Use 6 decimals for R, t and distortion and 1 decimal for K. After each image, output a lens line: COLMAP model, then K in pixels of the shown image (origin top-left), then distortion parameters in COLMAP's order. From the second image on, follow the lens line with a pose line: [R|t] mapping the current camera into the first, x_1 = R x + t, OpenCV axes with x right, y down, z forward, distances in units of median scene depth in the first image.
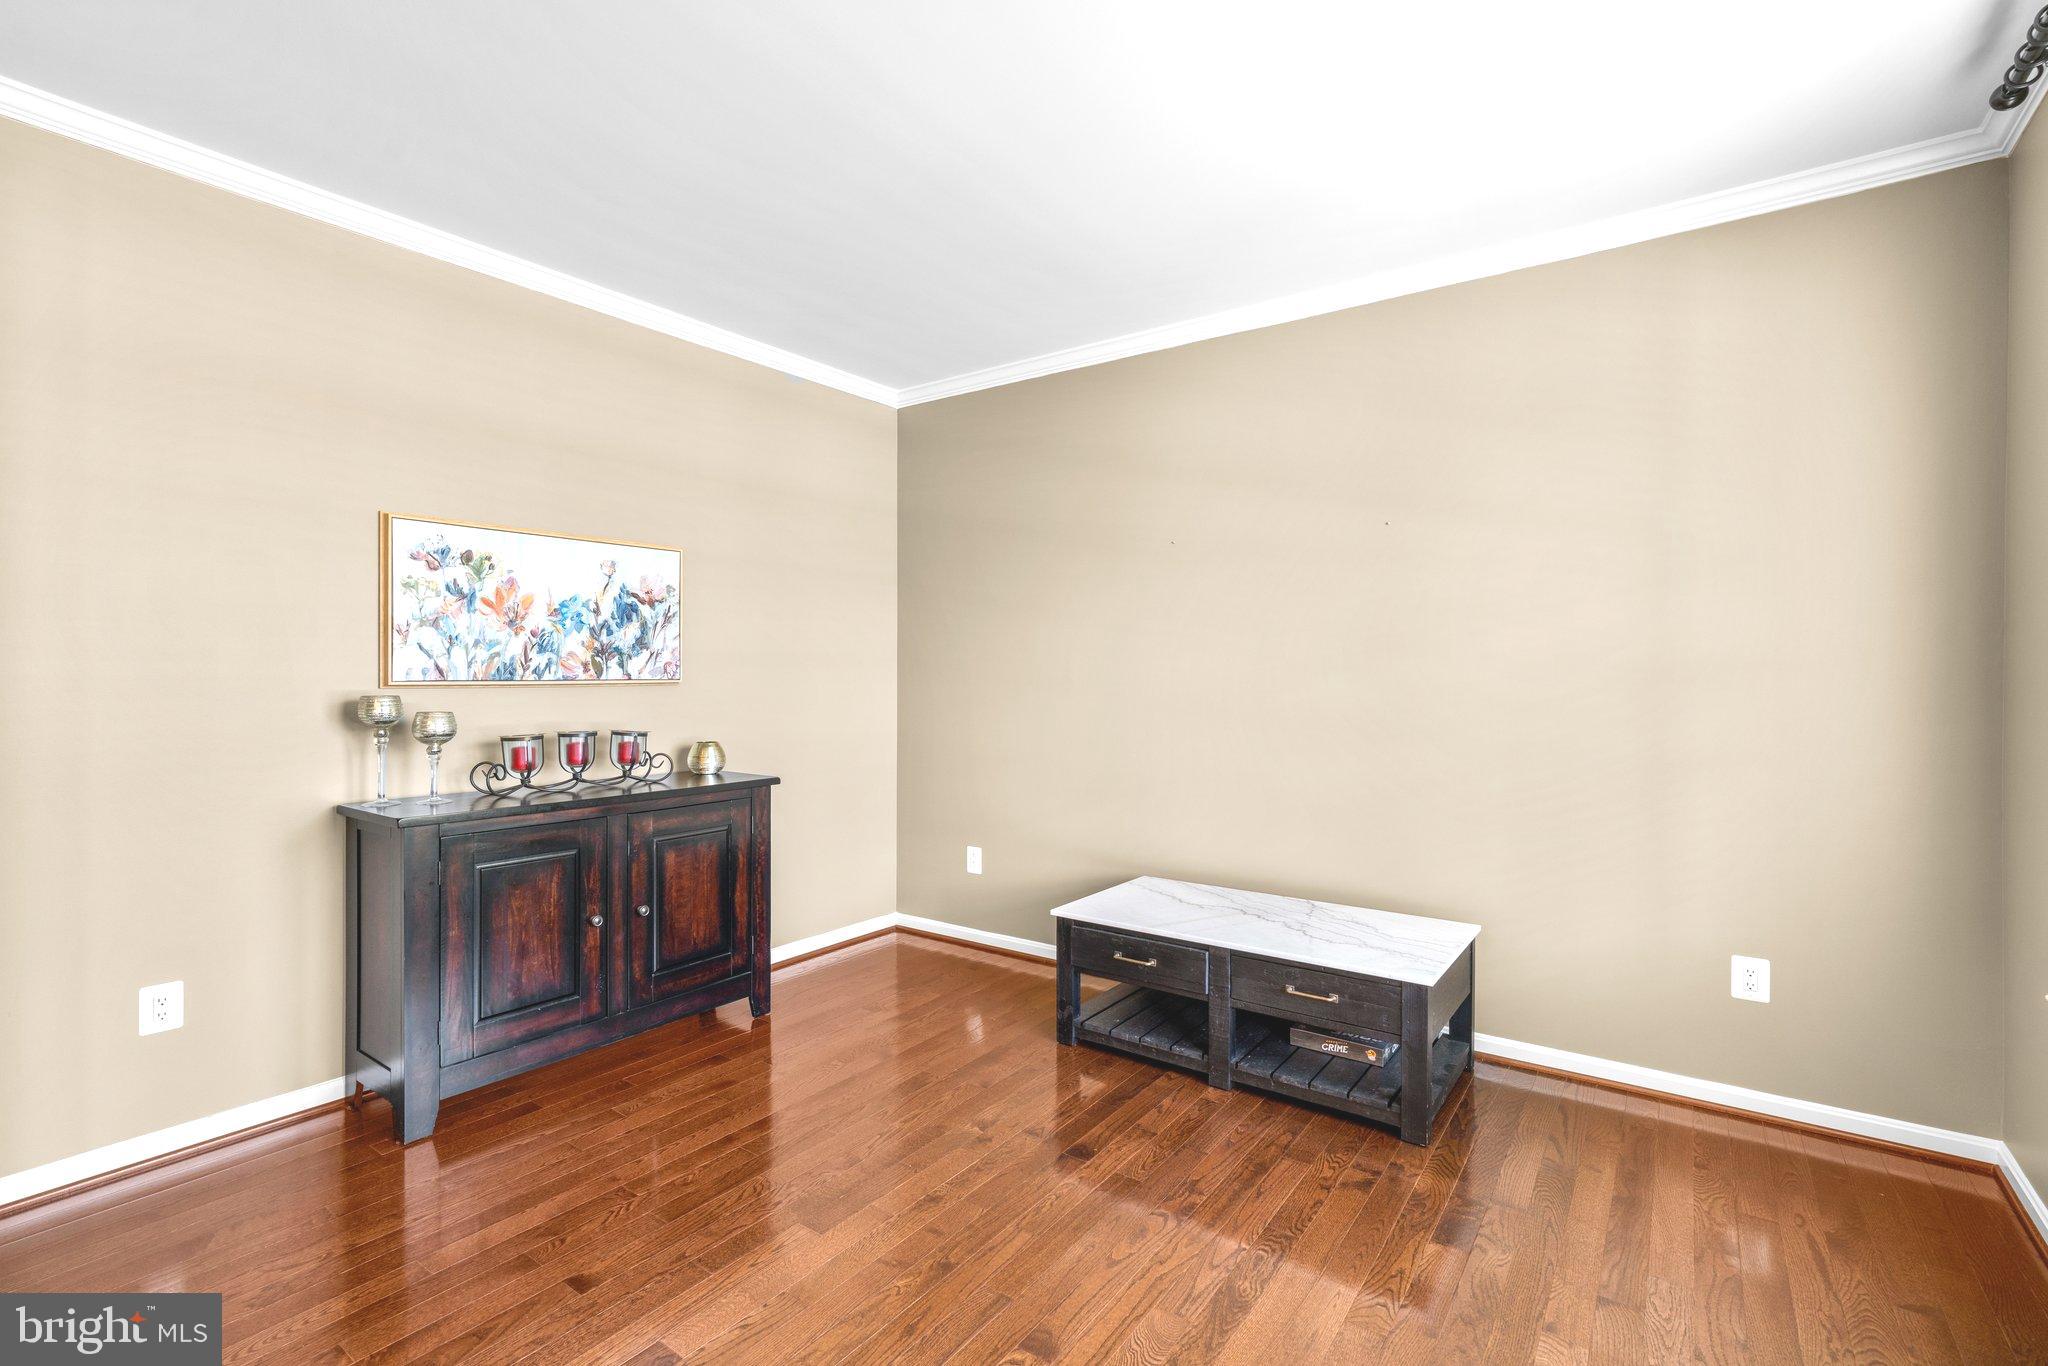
lens RADIAL K [[932.7, 0, 1016.9], [0, 932.7, 676.4], [0, 0, 1]] dist [-0.005580, 0.003831]
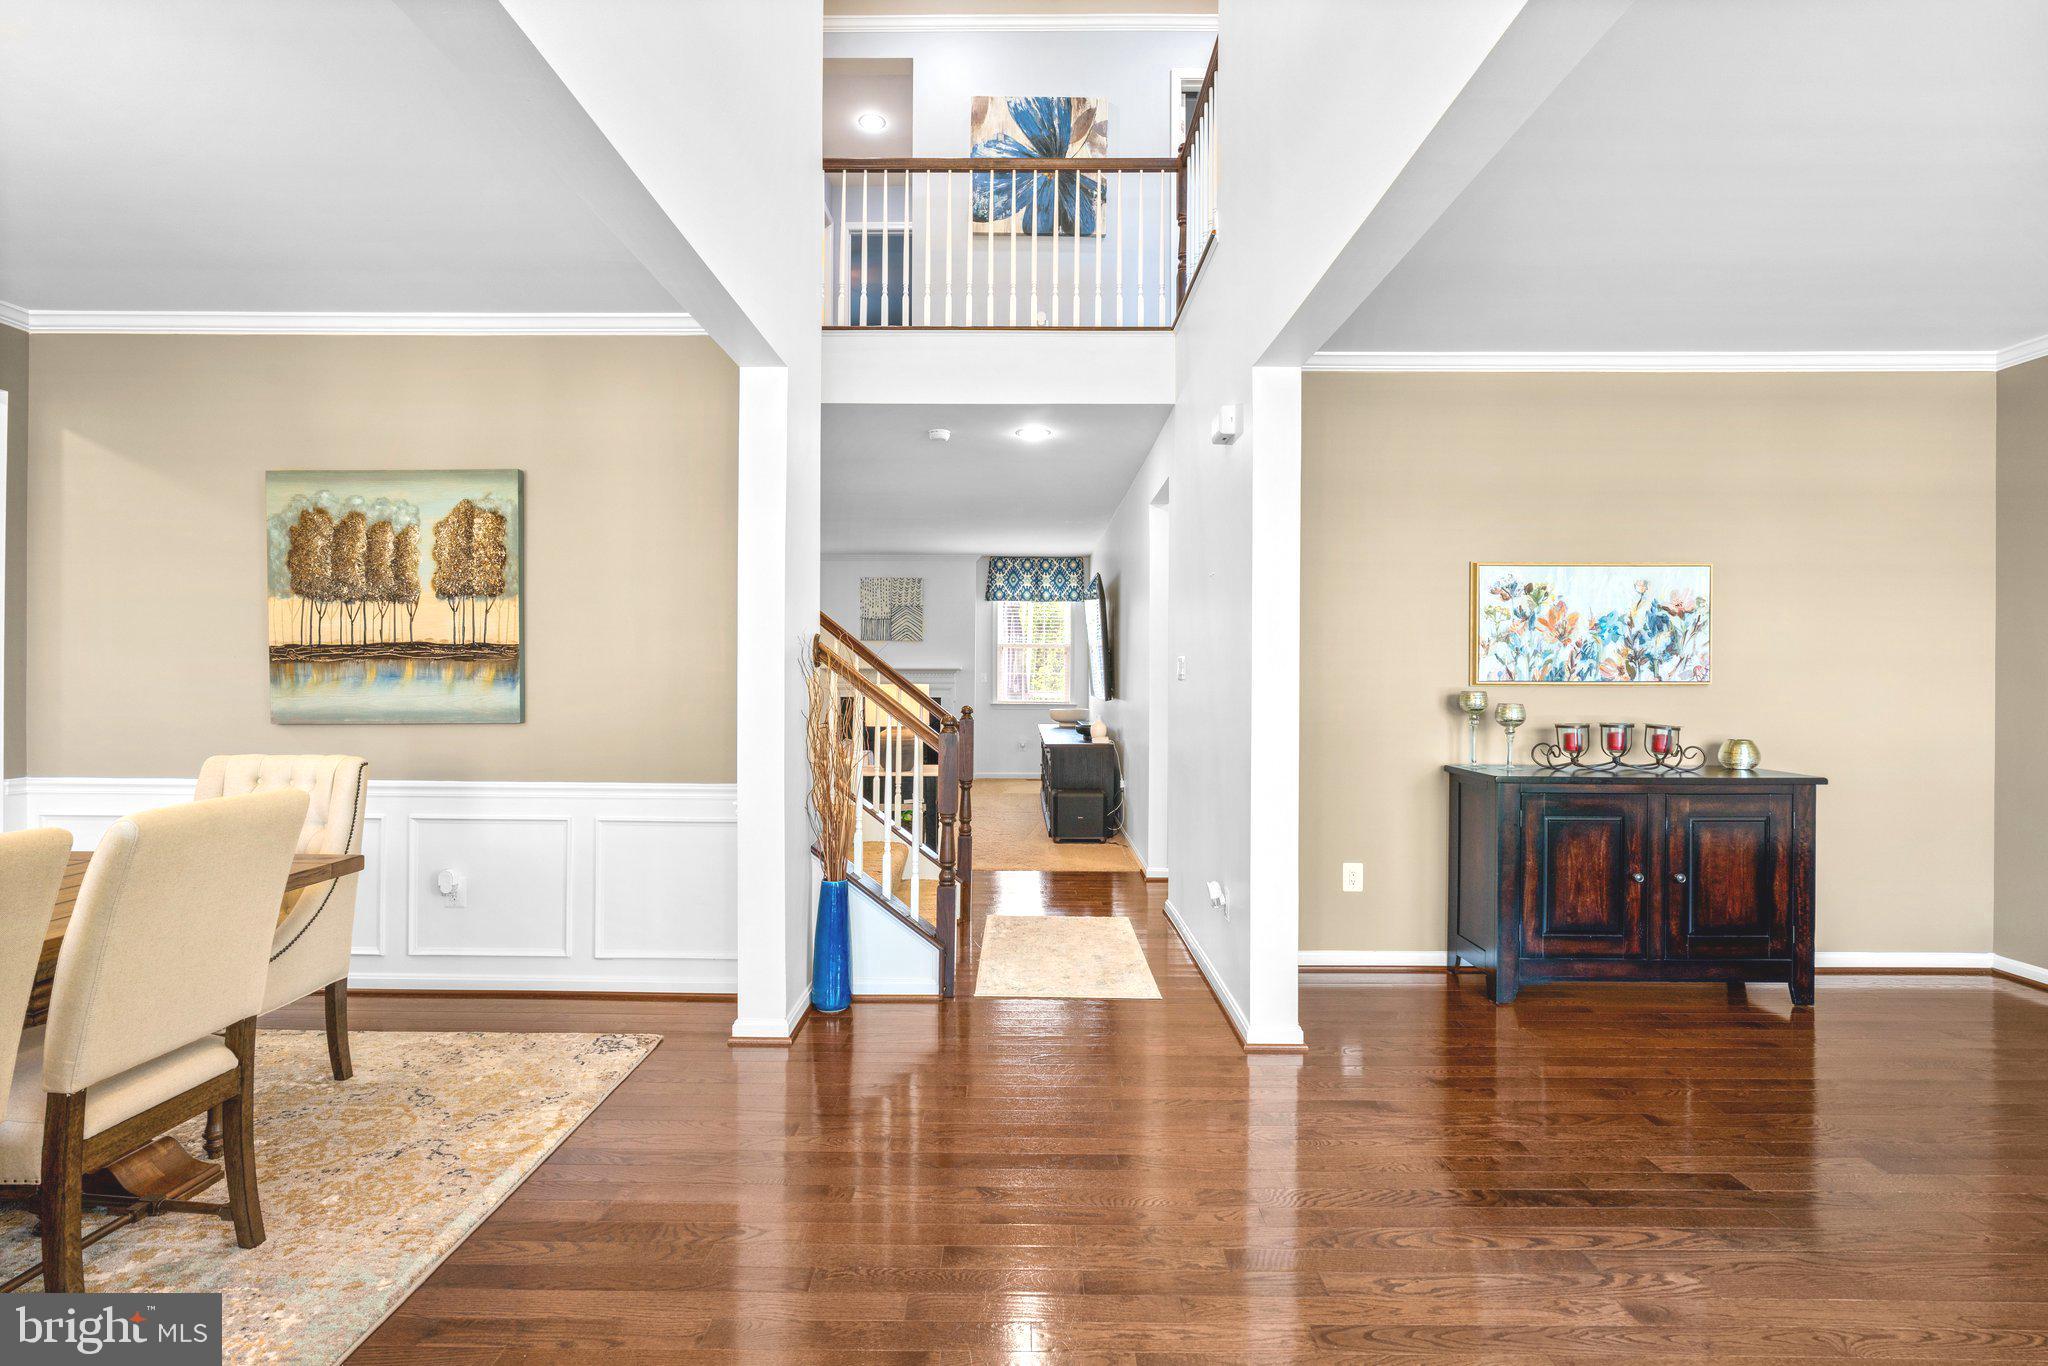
lens RADIAL K [[932.7, 0, 1016.9], [0, 932.7, 676.4], [0, 0, 1]] dist [-0.005580, 0.003831]
pose [[0.588209, 0.002814, -0.808704, 0.053976], [-0.004915, 0.999988, -0.000095, 0.001261], [0.808694, 0.004030, 0.588216, -0.355888]]
